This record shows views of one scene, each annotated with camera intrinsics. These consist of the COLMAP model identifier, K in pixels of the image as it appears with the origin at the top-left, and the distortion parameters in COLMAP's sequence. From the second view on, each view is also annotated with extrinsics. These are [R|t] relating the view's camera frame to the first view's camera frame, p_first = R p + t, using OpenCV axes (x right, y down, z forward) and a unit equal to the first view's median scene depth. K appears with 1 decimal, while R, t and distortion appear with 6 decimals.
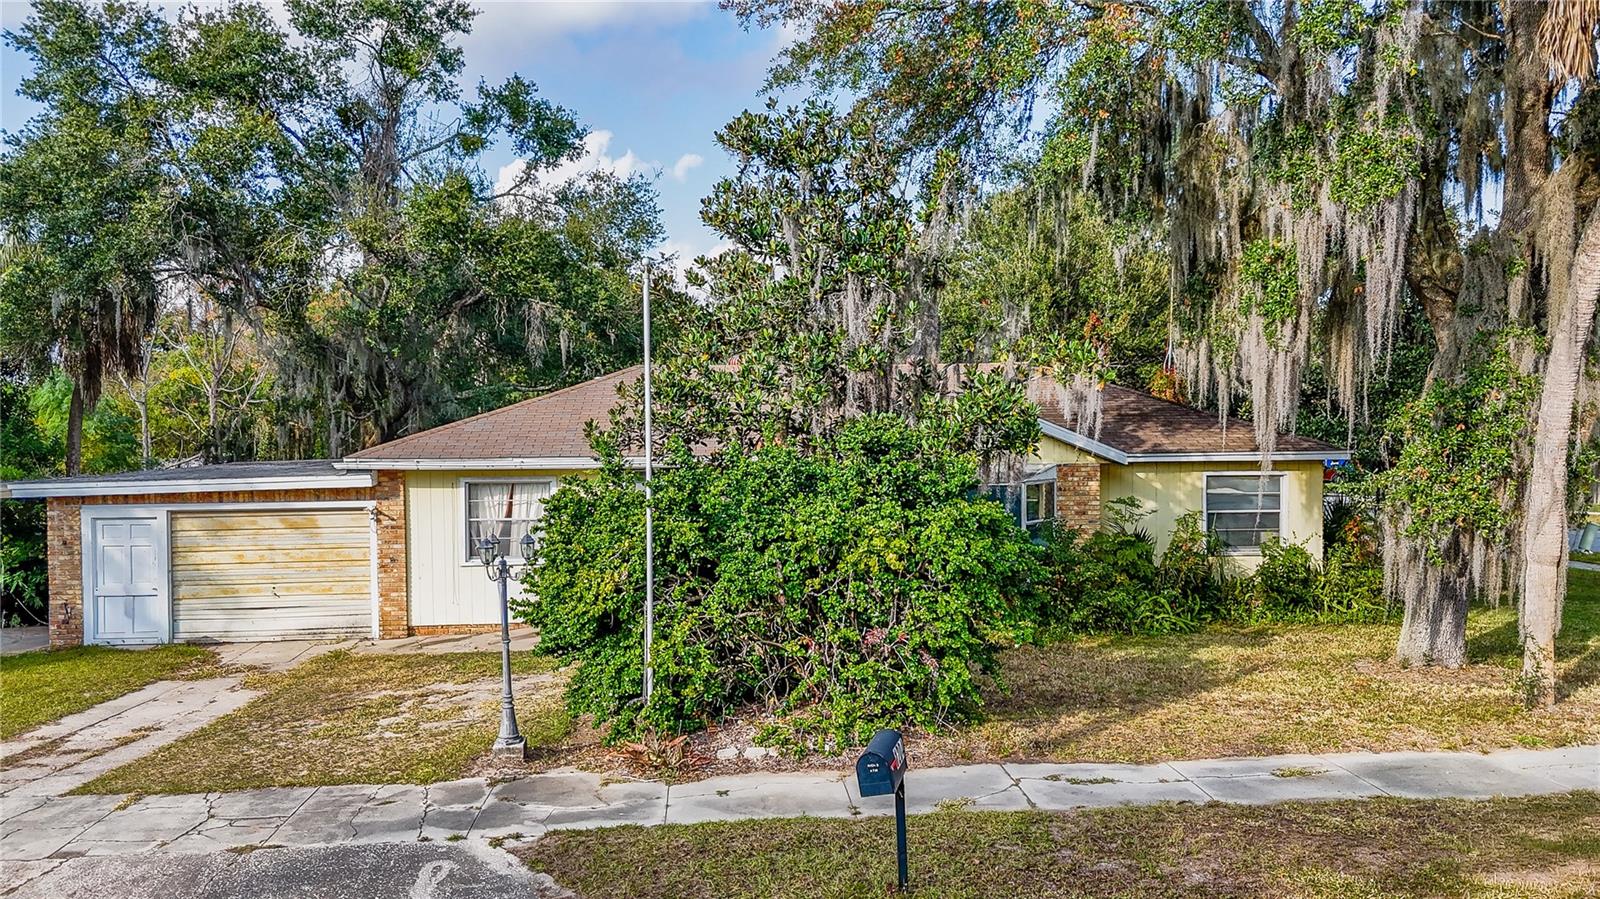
lens RADIAL K [[1208.3, 0, 819.8], [0, 1208.3, 452.4], [0, 0, 1]] dist [0.043662, -0.036202]
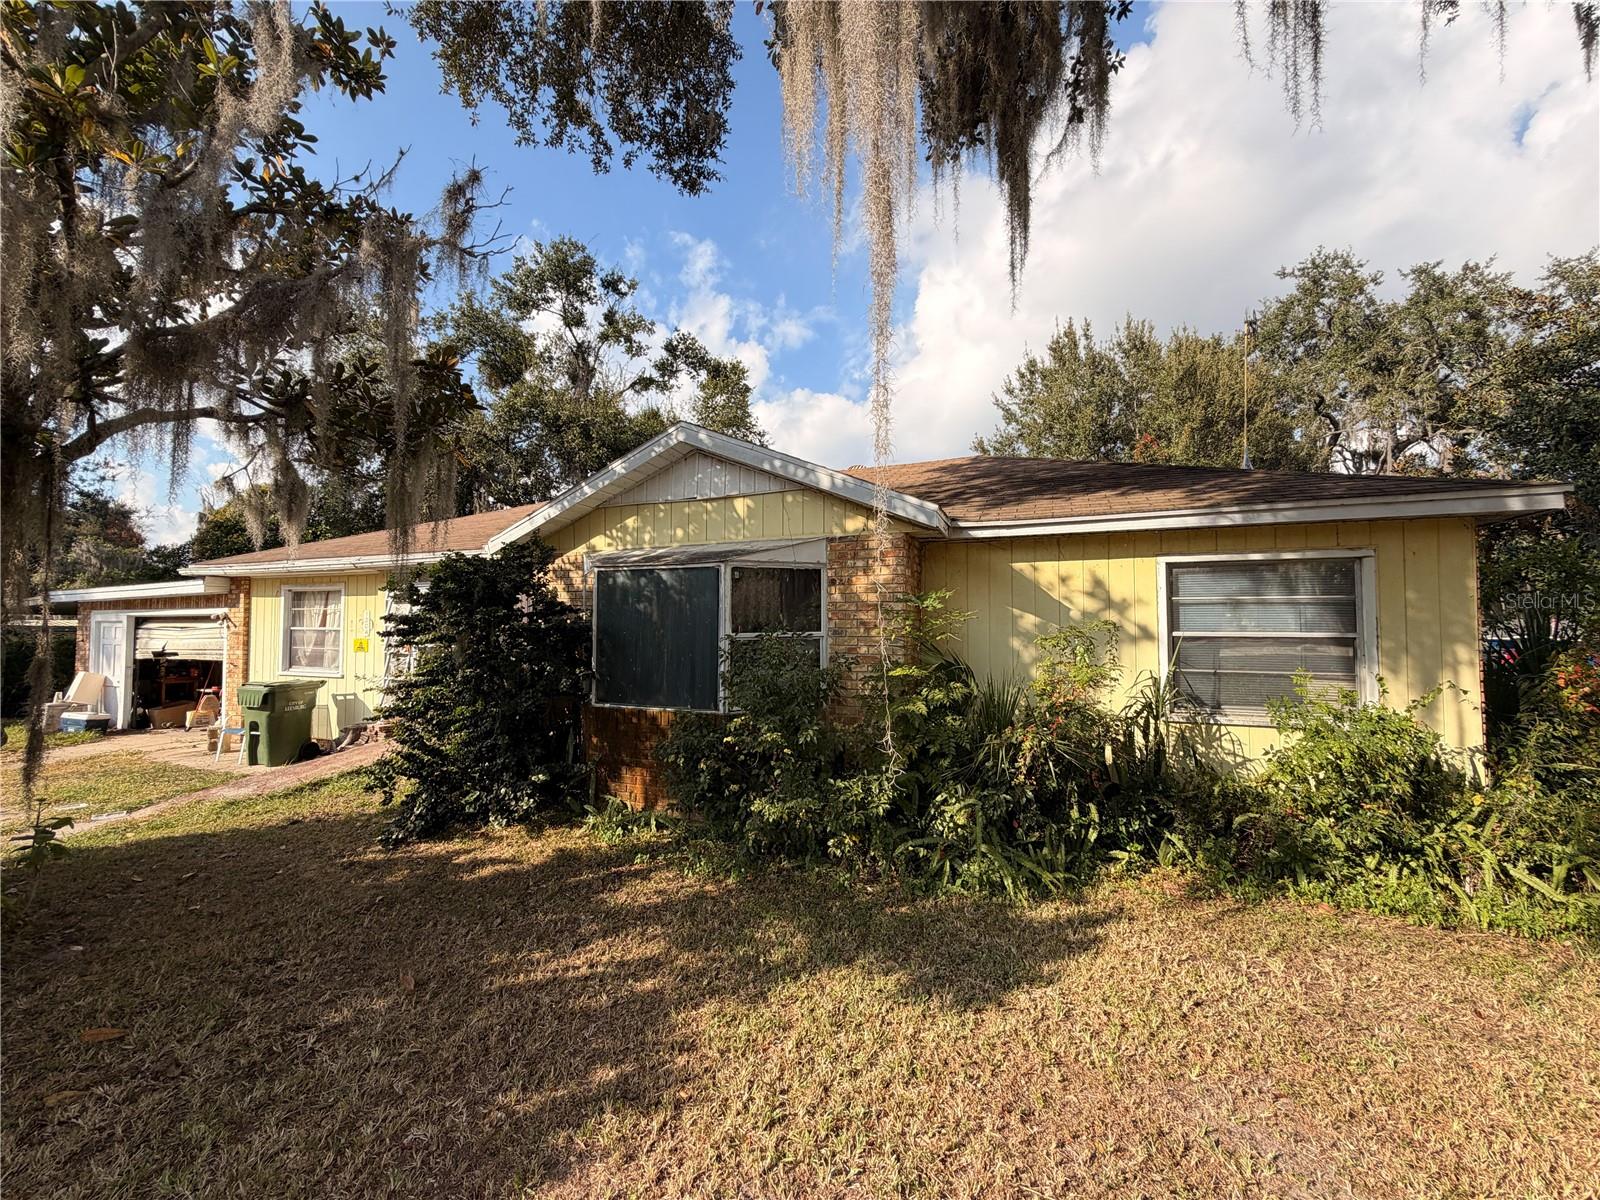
lens RADIAL K [[641.5, 0, 796.6], [0, 641.5, 608.8], [0, 0, 1]] dist [0.000149, -0.000840]
pose [[0.888255, -0.005592, -0.459317, 0.330807], [-0.018797, 0.998646, -0.048510, 0.059221], [0.458966, 0.051723, 0.886947, 0.750701]]
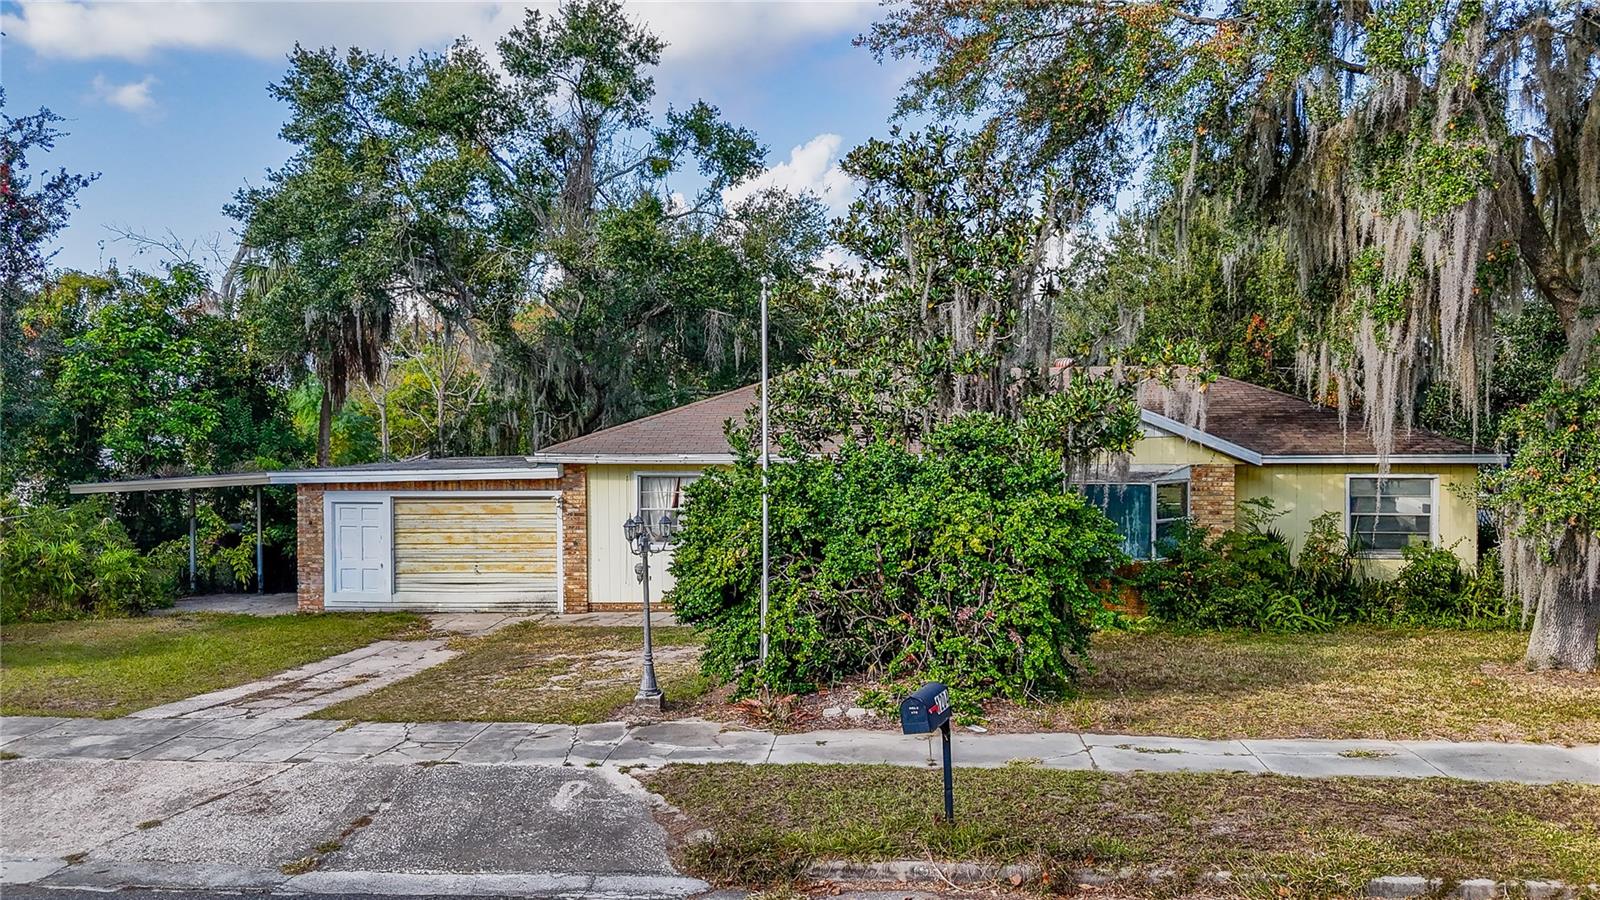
lens RADIAL K [[1208.3, 0, 810.6], [0, 1208.3, 458.8], [0, 0, 1]] dist [0.043662, -0.036202]
pose [[0.984982, 0.008886, -0.172427, 0.057874], [-0.008591, 0.999960, 0.002455, 0.005225], [0.172441, -0.000937, 0.985019, -0.070478]]
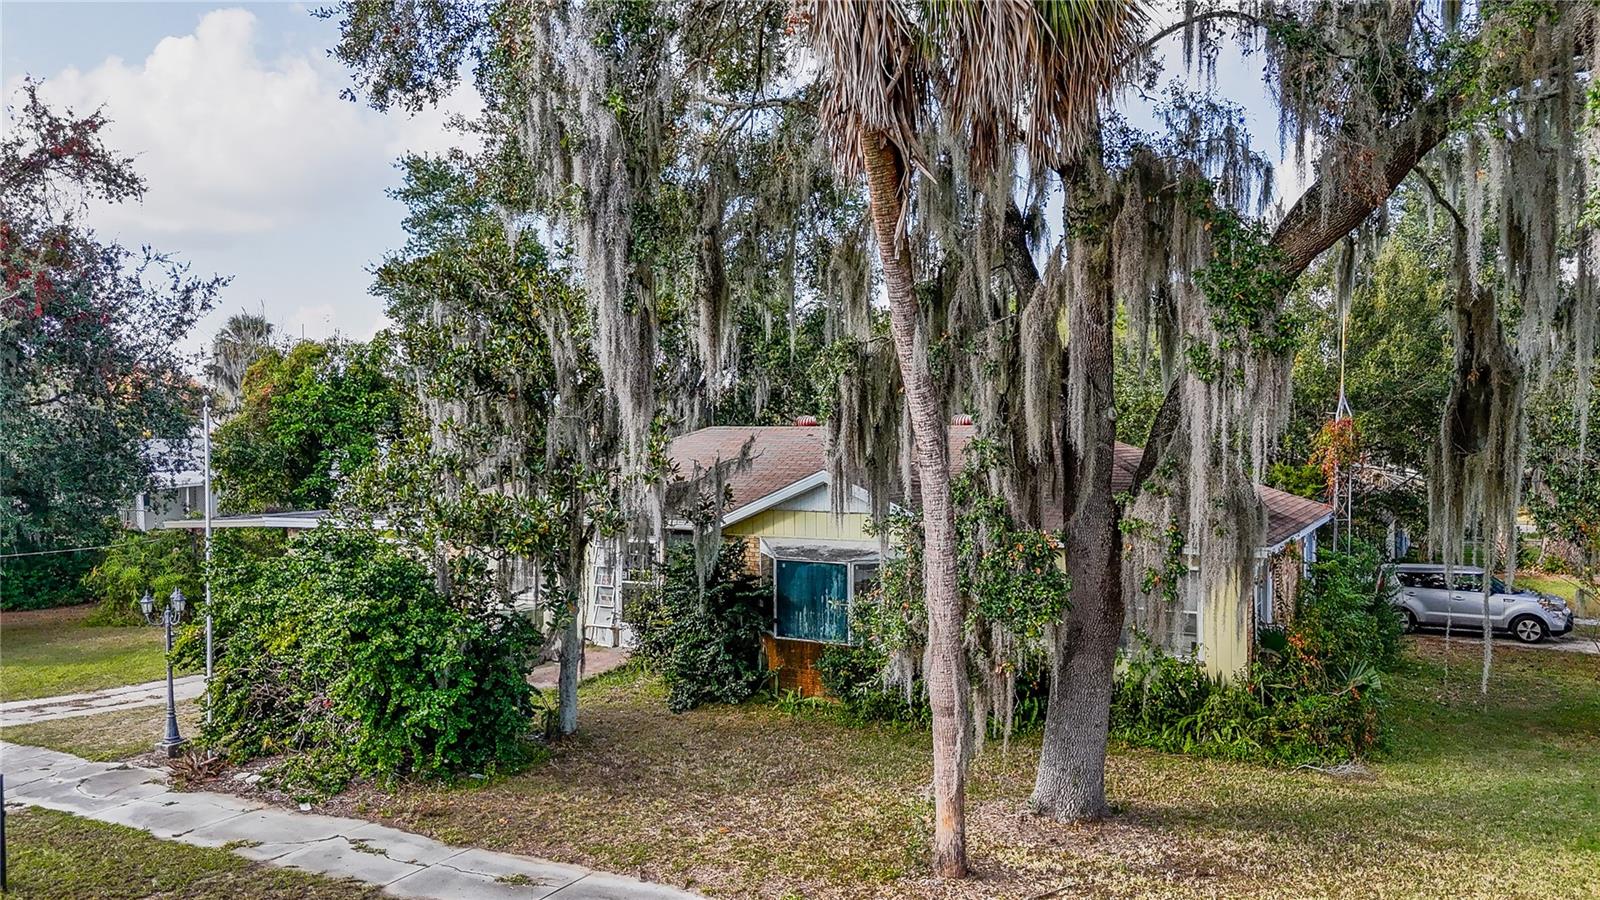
lens RADIAL K [[1208.3, 0, 809.2], [0, 1208.3, 456.1], [0, 0, 1]] dist [0.043662, -0.036202]
pose [[0.823909, 0.020566, -0.566349, 0.703277], [-0.016226, 0.999788, 0.012699, -0.076095], [0.566490, -0.001273, 0.824068, 0.151456]]
